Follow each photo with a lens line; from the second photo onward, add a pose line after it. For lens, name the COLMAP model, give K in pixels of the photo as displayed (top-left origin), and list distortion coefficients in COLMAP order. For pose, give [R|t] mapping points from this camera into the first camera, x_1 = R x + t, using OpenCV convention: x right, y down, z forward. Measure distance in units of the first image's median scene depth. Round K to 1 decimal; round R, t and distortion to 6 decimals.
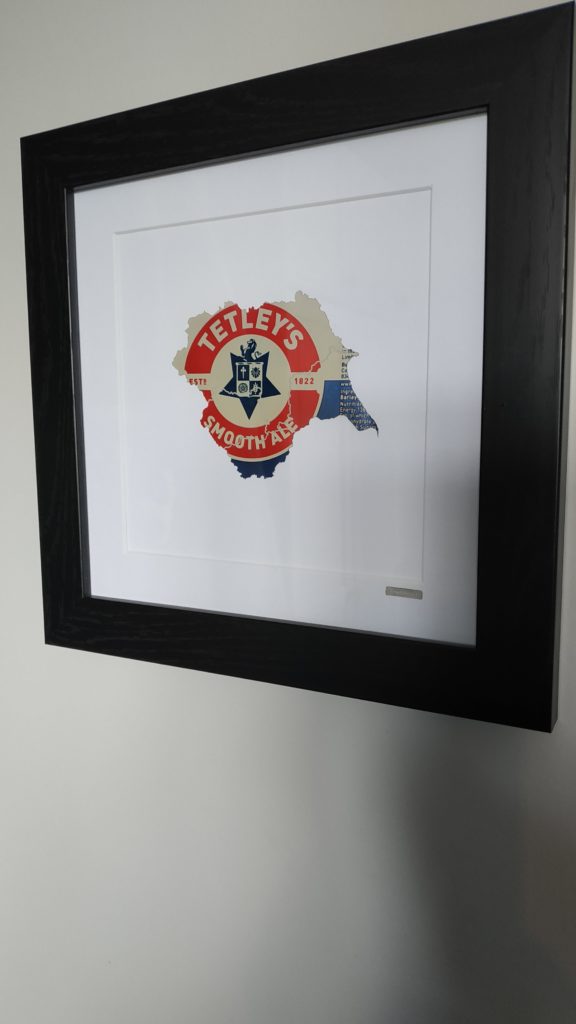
lens RADIAL K [[754.3, 0, 288.0], [0, 754.3, 512.0], [0, 0, 1]] dist [0.114717, -0.002420]
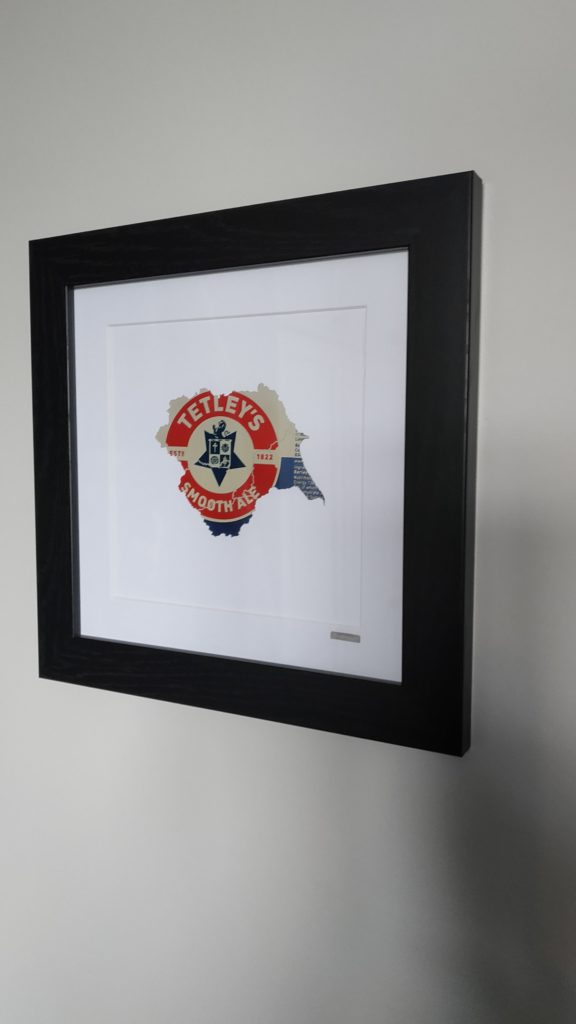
lens RADIAL K [[809.2, 0, 288.0], [0, 809.2, 512.0], [0, 0, 1]] dist [0.173861, -0.000104]
pose [[0.999922, 0.011850, -0.004056, 0.062321], [-0.011989, 0.999275, -0.036134, -0.039066], [0.003625, 0.036180, 0.999339, -0.267448]]
